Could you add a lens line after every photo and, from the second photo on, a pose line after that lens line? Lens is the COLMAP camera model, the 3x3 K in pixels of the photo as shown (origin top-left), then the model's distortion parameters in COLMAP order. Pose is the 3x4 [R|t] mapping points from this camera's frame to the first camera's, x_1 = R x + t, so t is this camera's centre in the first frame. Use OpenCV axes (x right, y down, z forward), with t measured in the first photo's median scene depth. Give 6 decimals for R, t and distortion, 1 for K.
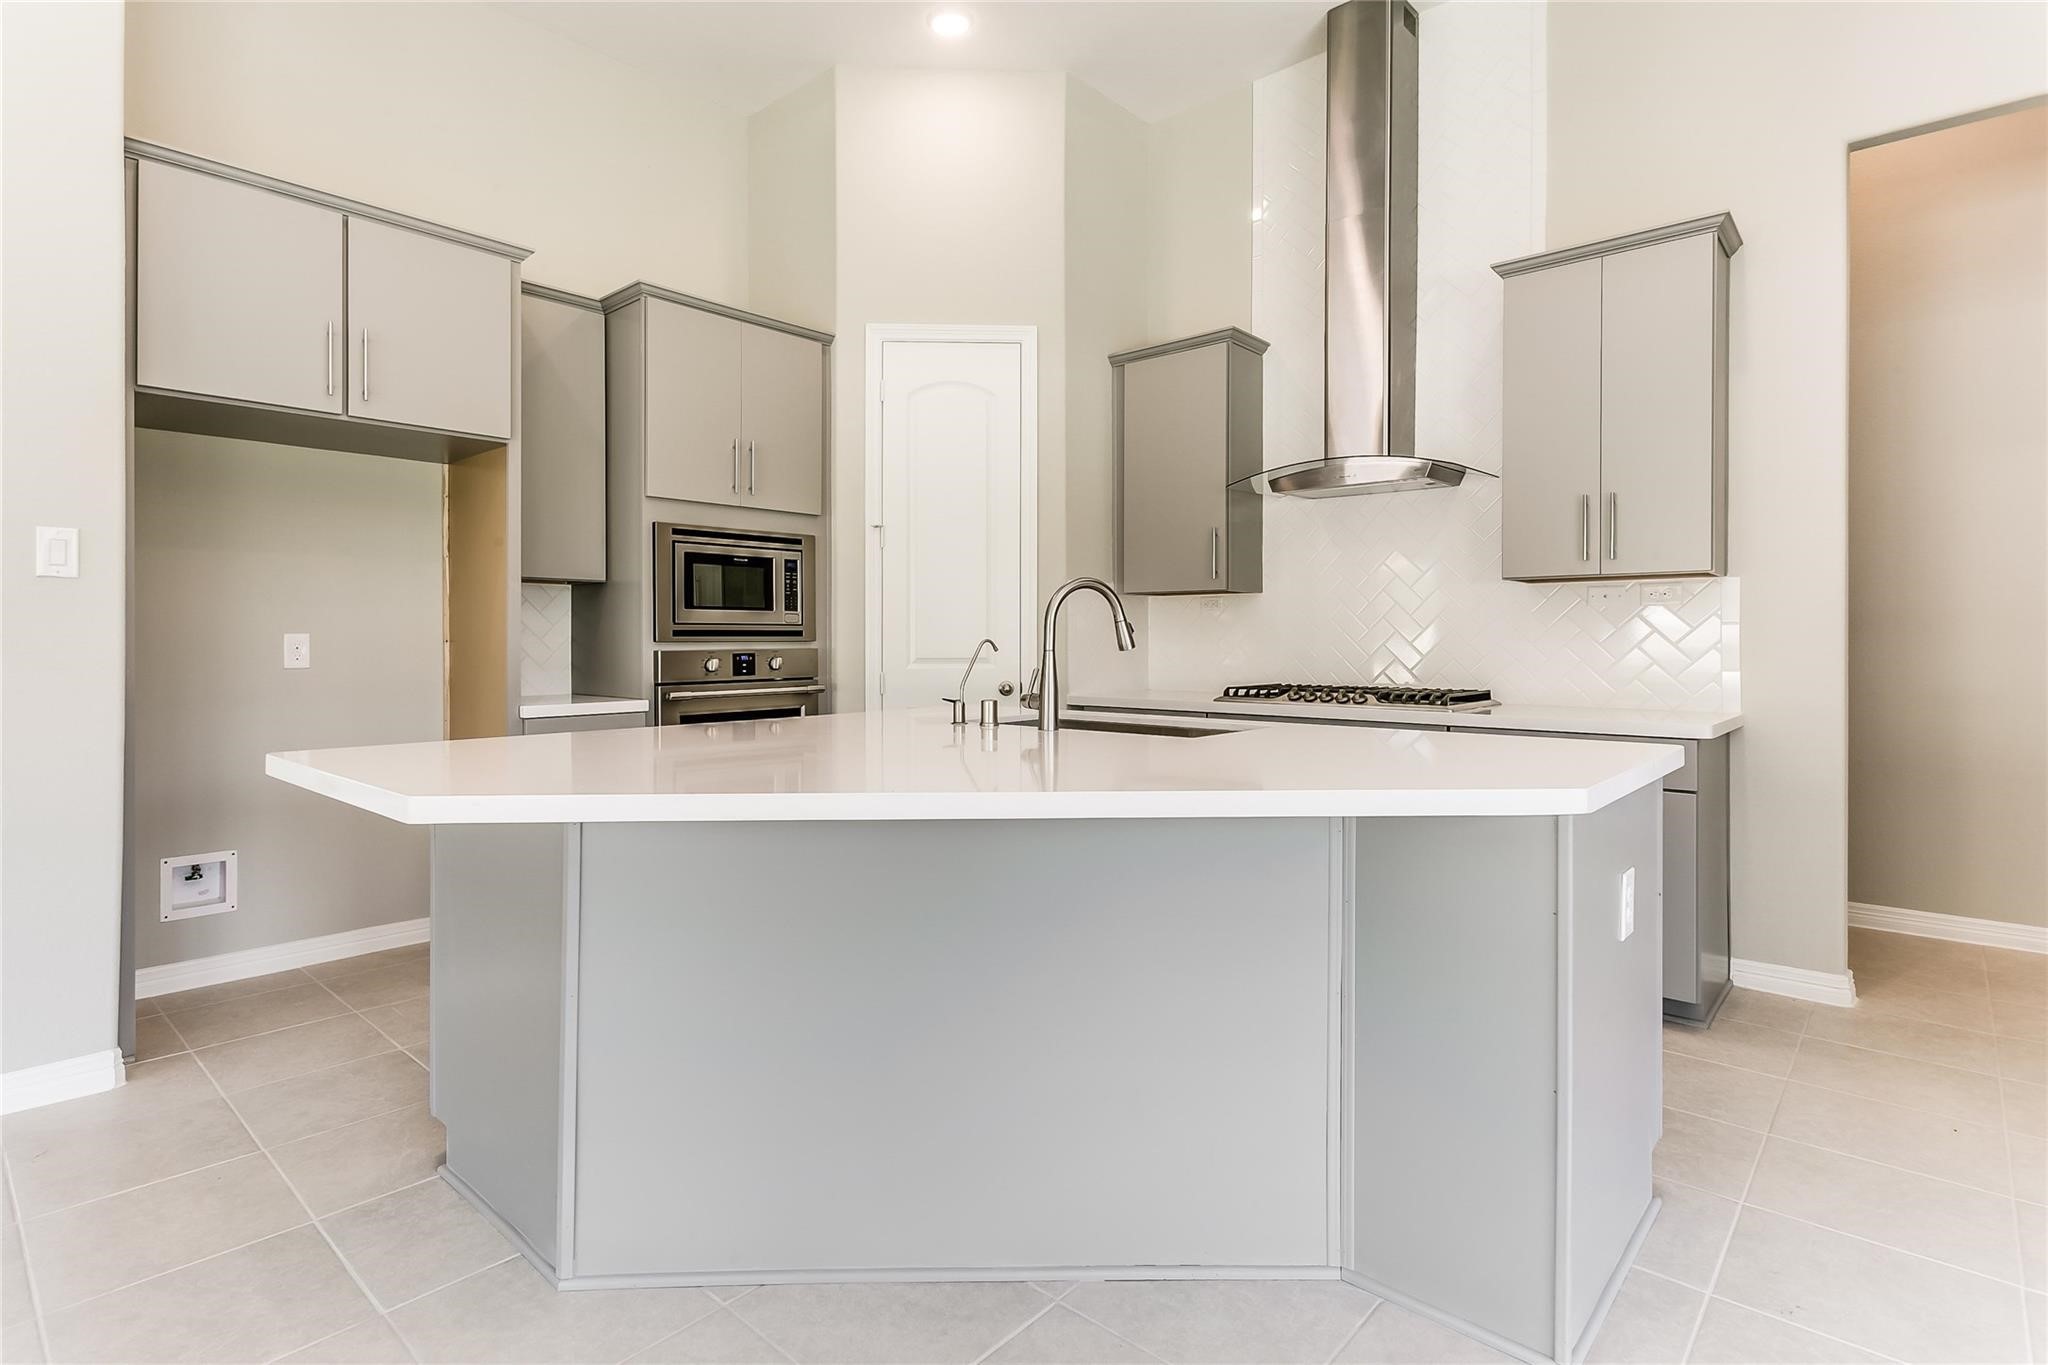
lens RADIAL K [[996.5, 0, 979.5], [0, 996.5, 637.0], [0, 0, 1]] dist [0.009905, -0.003956]
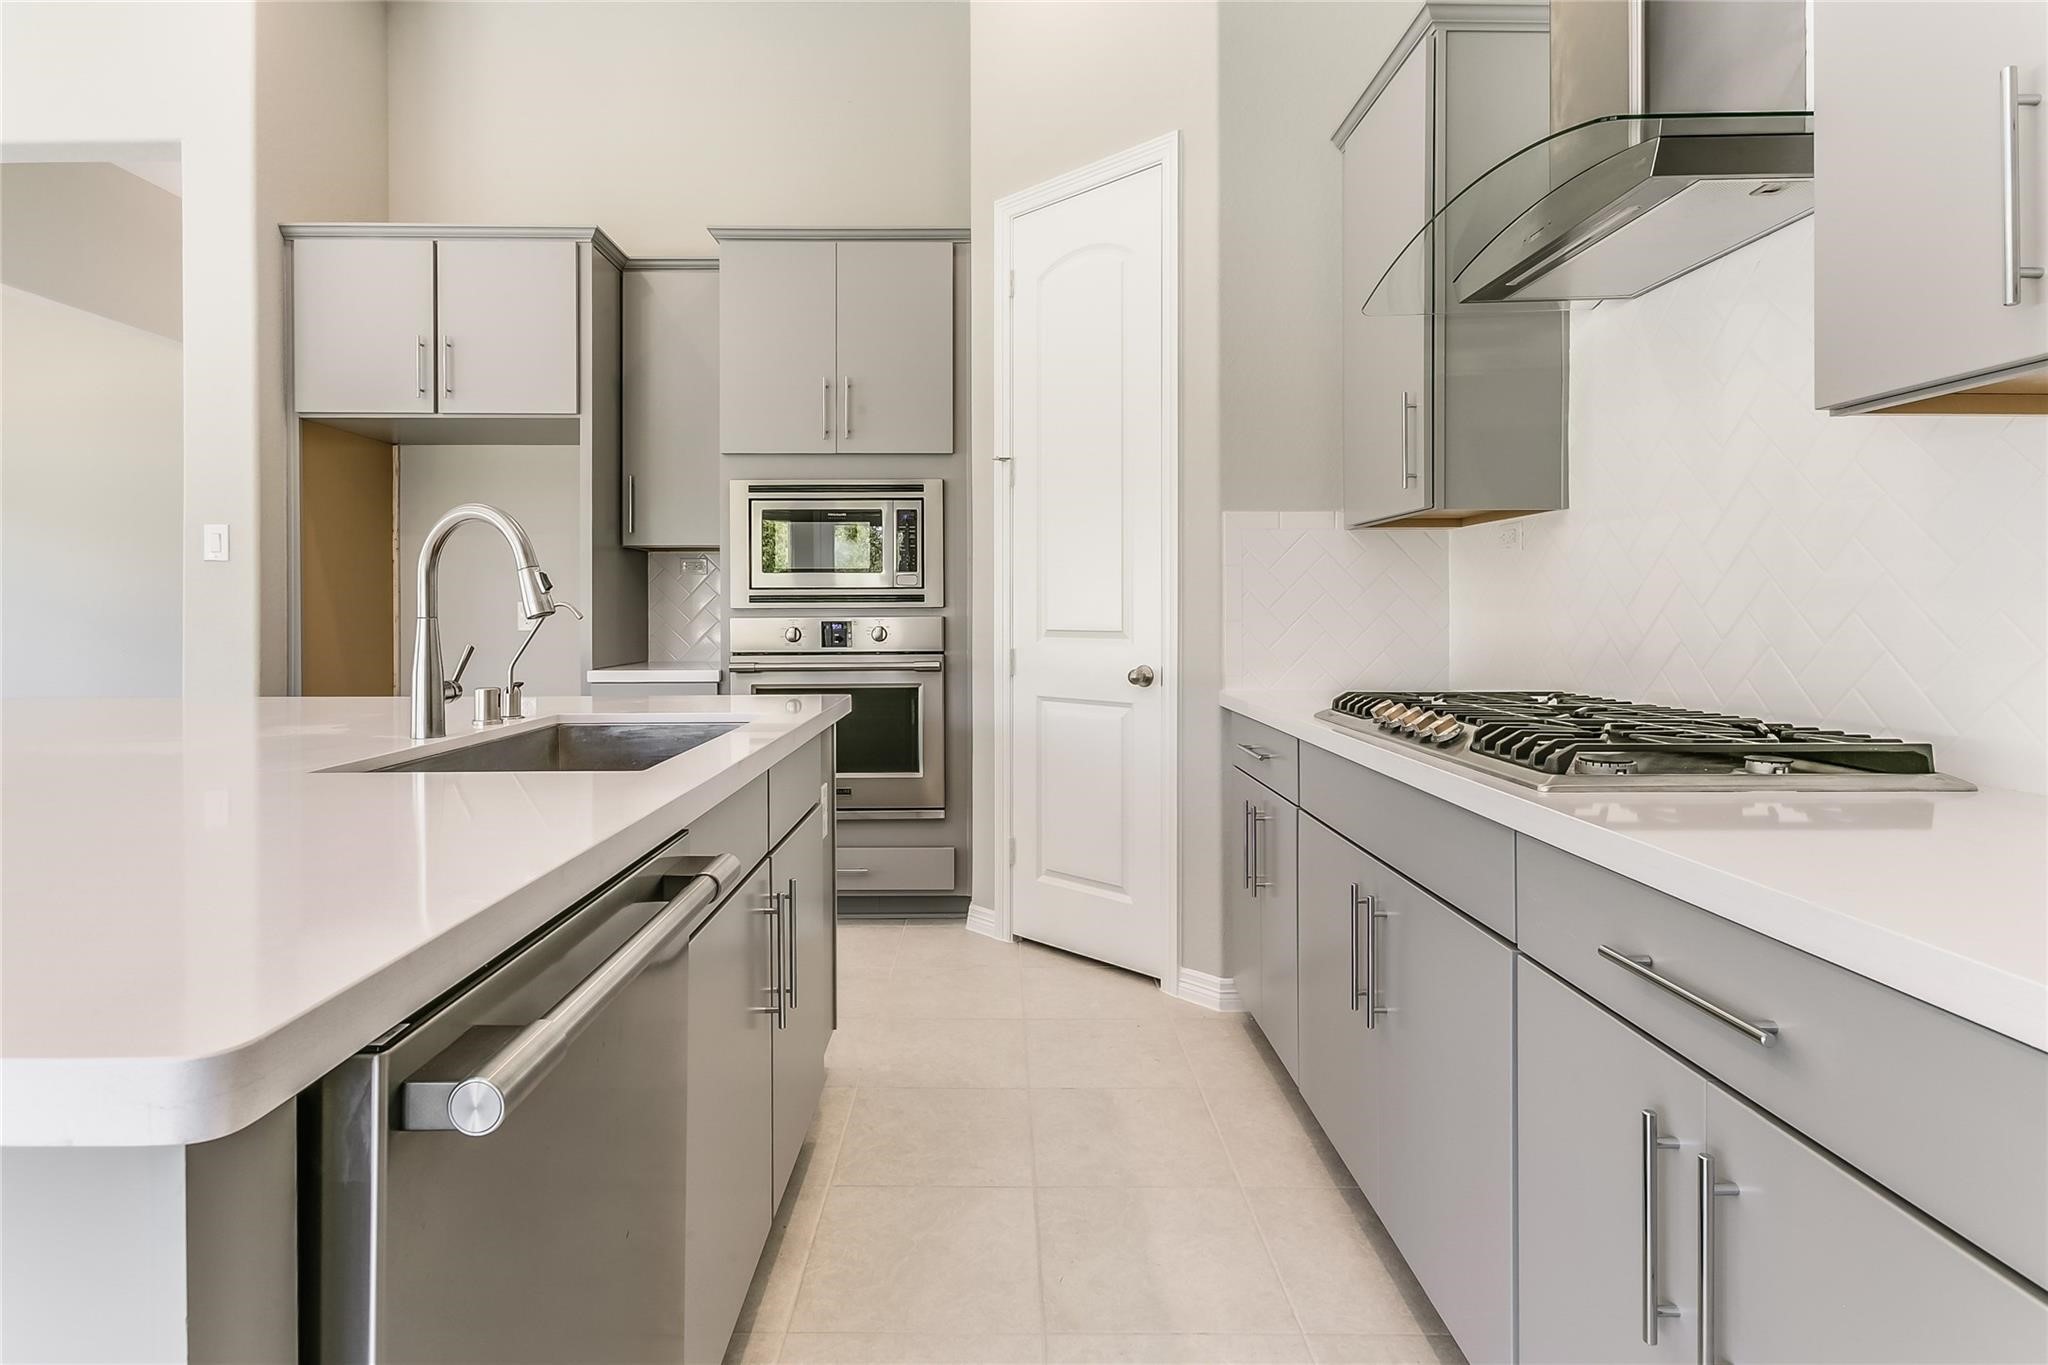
lens RADIAL K [[996.5, 0, 1058.3], [0, 996.5, 608.5], [0, 0, 1]] dist [0.009905, -0.003956]
pose [[0.700832, -0.002916, -0.713321, 0.519460], [0.005342, 0.999985, 0.001161, 0.004968], [0.713306, -0.004625, 0.700837, 0.524295]]
